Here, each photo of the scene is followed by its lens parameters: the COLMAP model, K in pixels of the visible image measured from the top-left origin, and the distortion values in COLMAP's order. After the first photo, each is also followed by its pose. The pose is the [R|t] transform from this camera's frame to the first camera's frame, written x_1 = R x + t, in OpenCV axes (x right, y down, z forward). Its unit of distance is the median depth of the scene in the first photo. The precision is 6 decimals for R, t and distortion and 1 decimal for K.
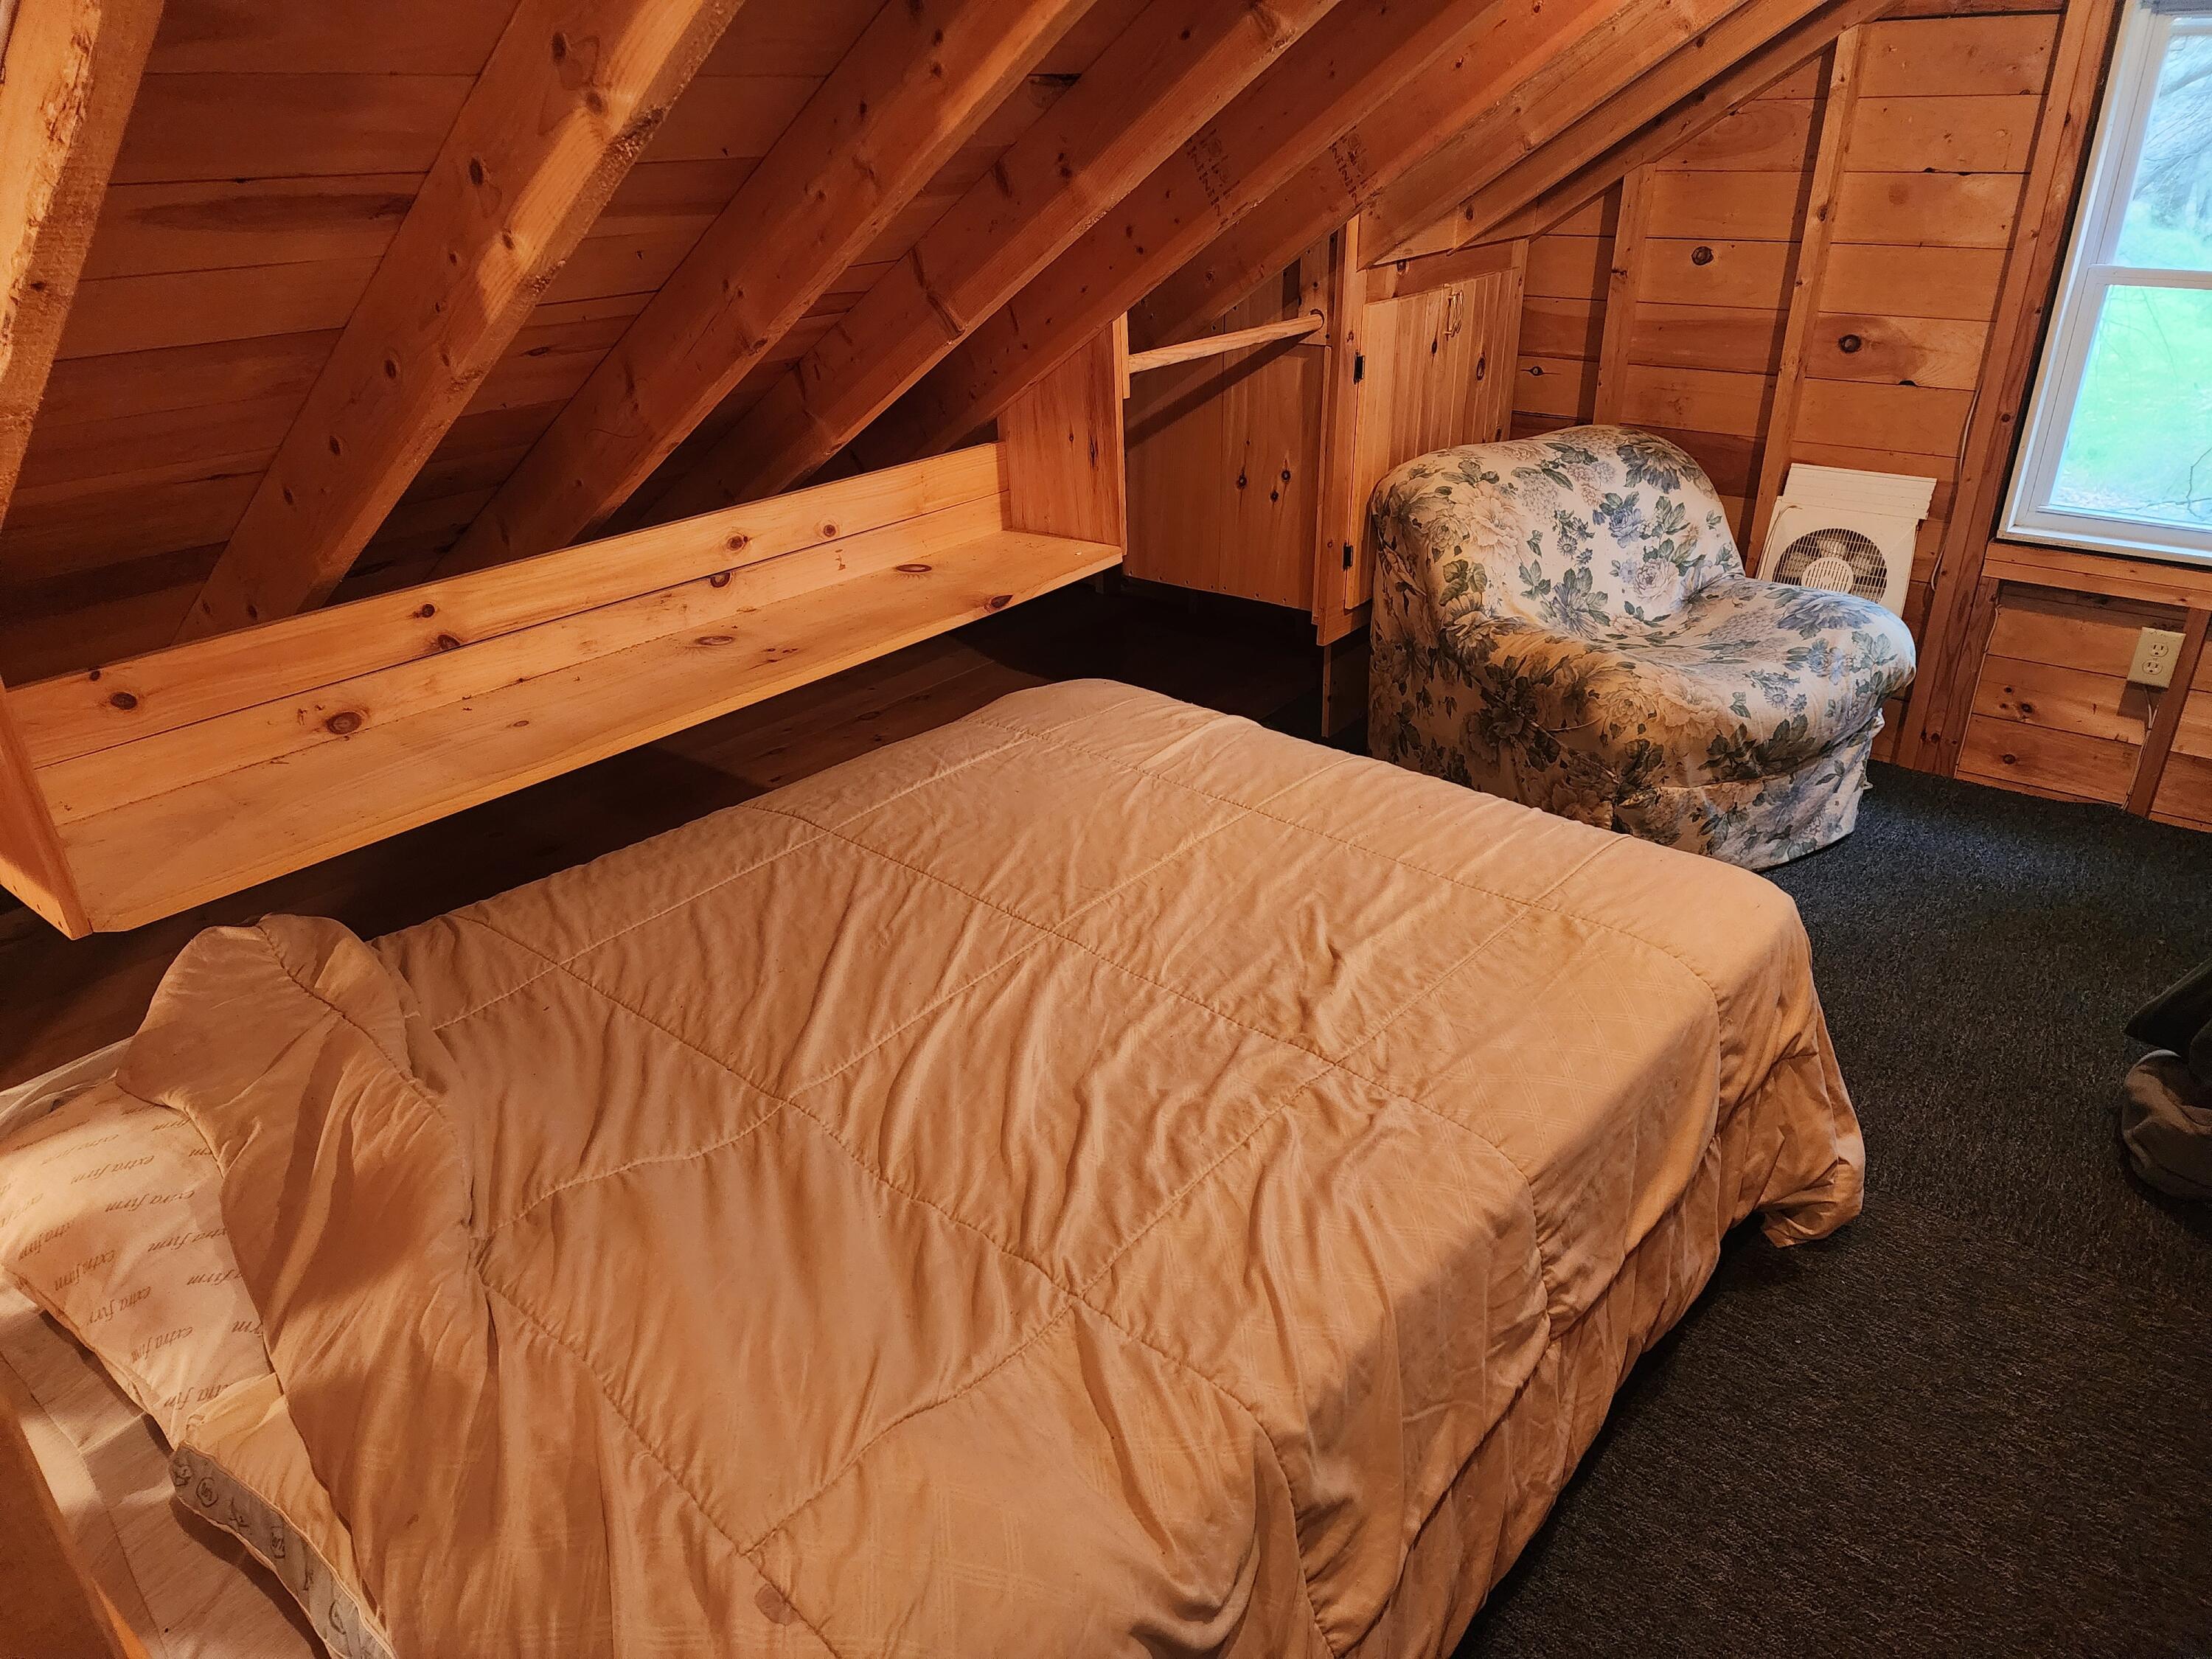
lens RADIAL K [[1481.1, 0, 1095.2], [0, 1481.1, 810.2], [0, 0, 1]] dist [0.102592, -0.100963]
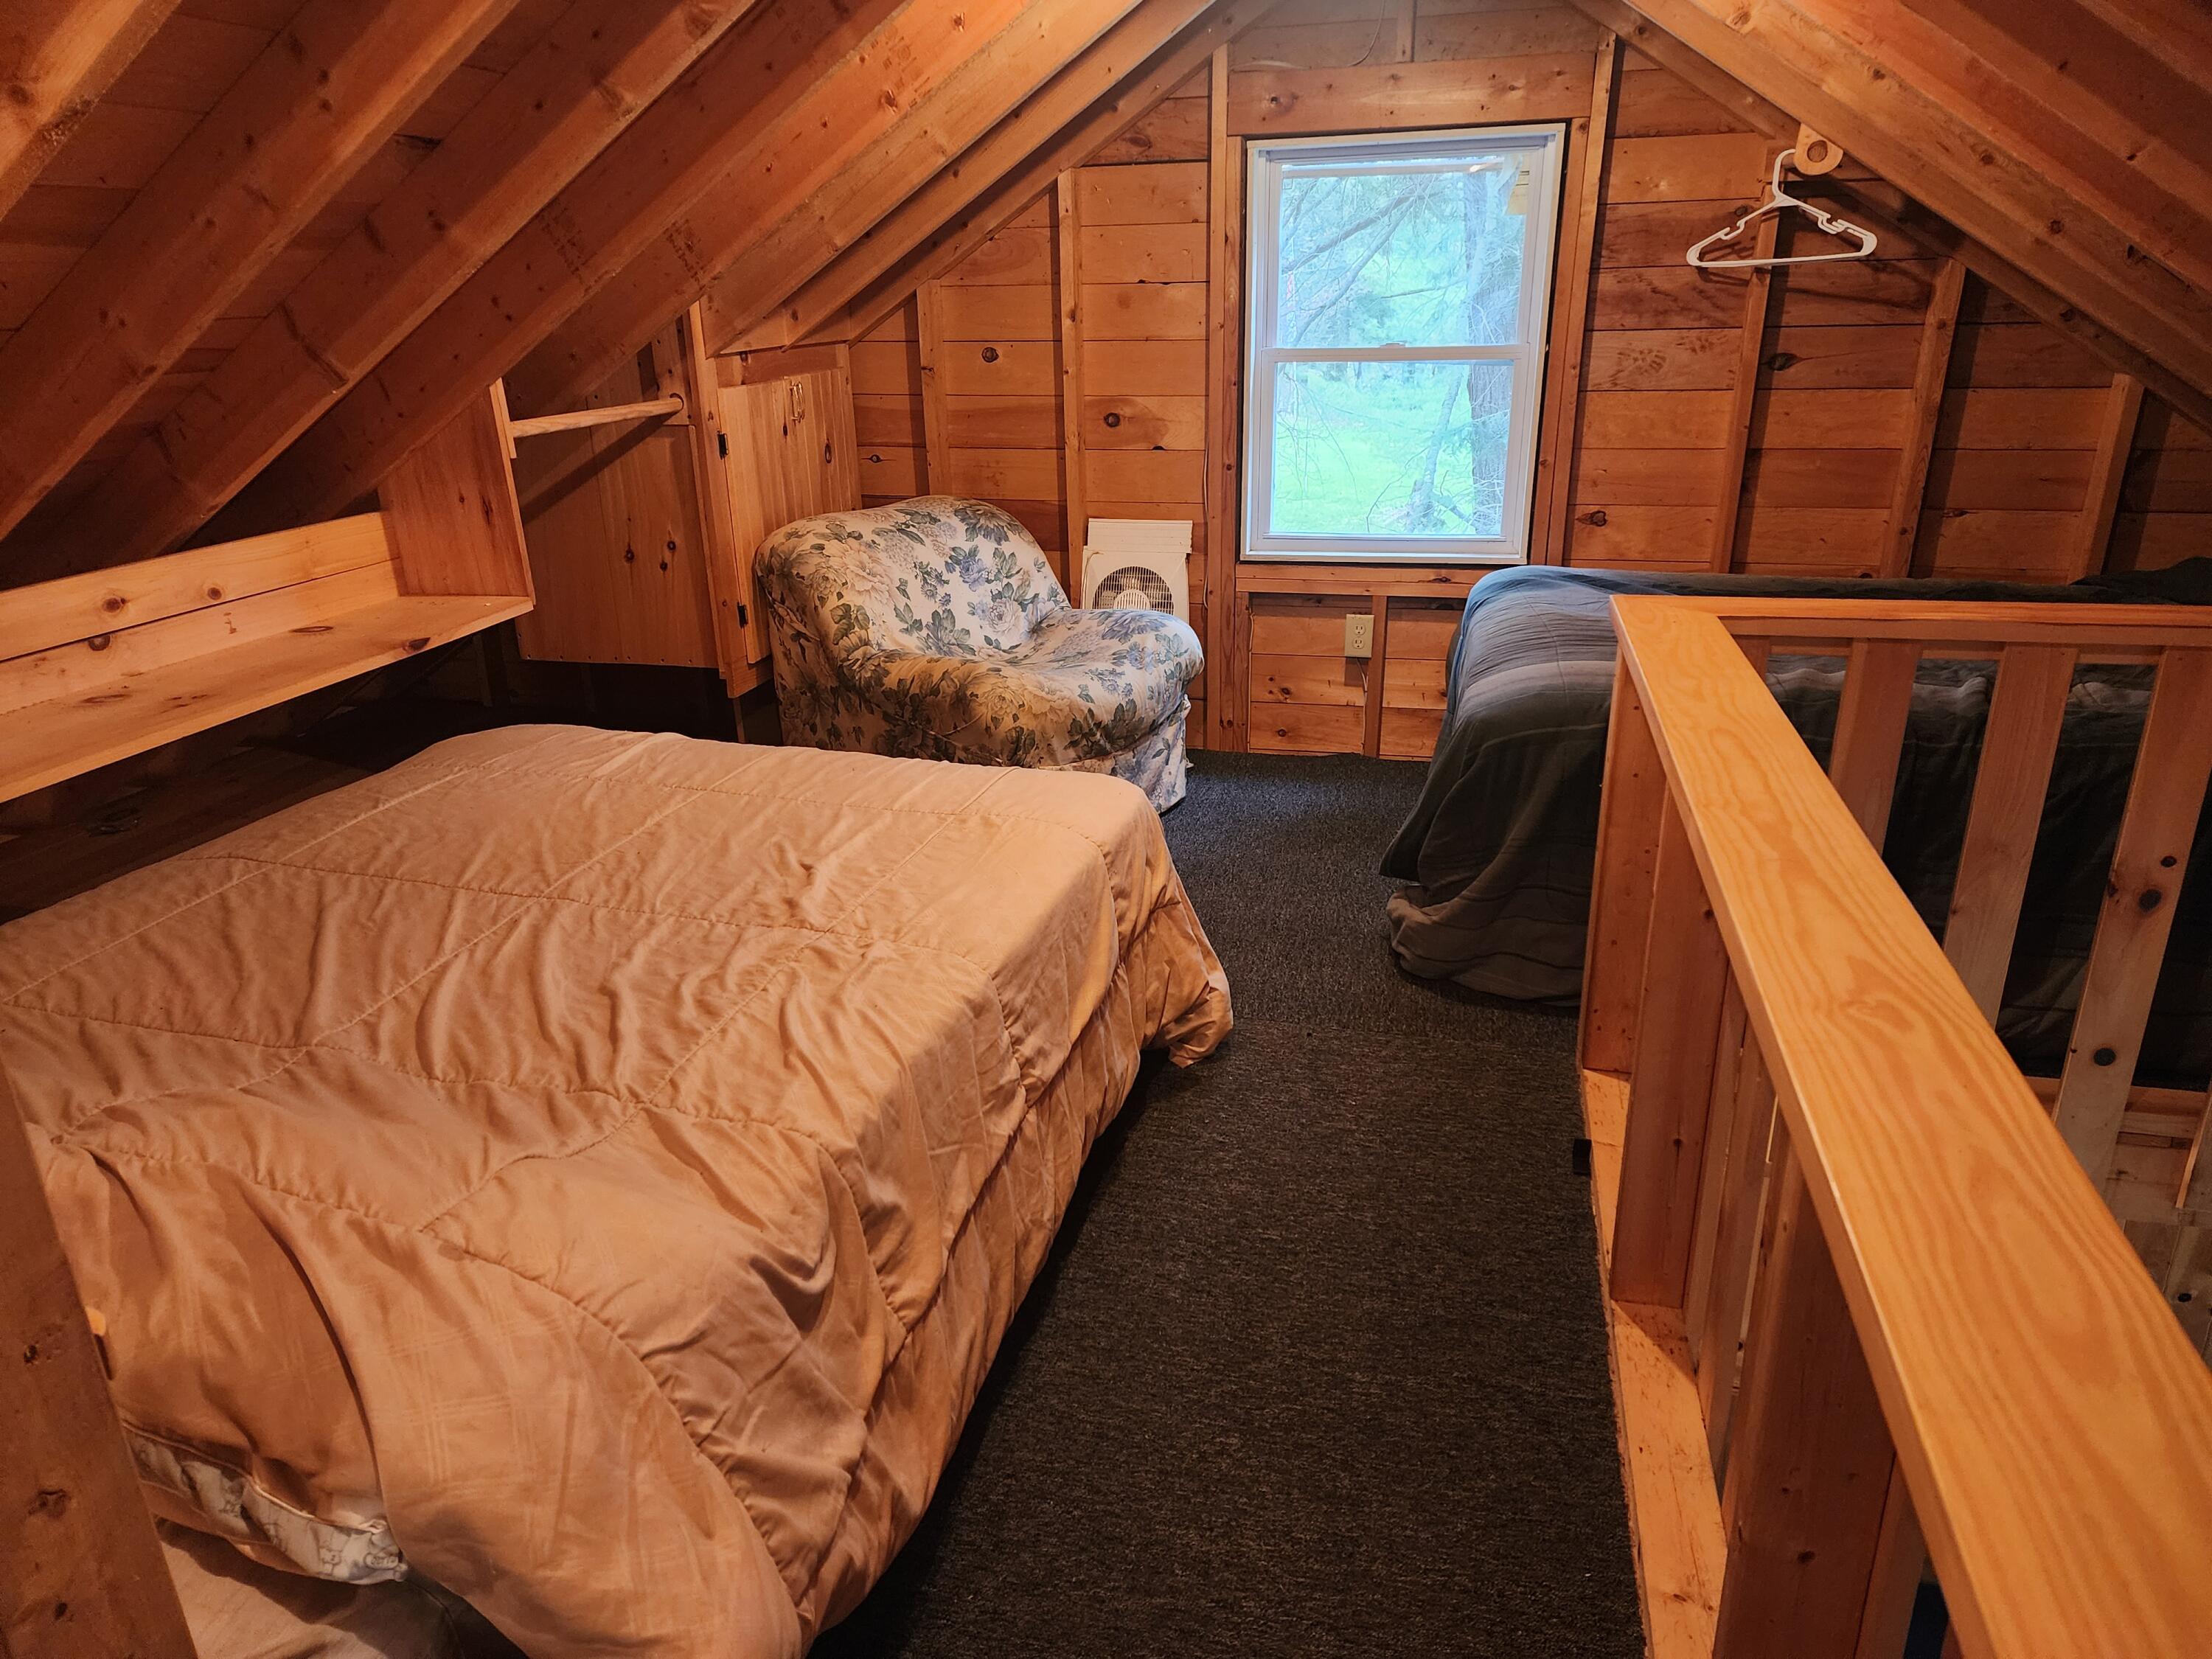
lens RADIAL K [[1484.8, 0, 1093.2], [0, 1484.8, 837.3], [0, 0, 1]] dist [0.096624, -0.087410]
pose [[0.910225, -0.144246, 0.388181, -0.052230], [0.179609, 0.982131, -0.056201, 0.110197], [-0.373138, 0.120876, 0.919868, -0.102471]]
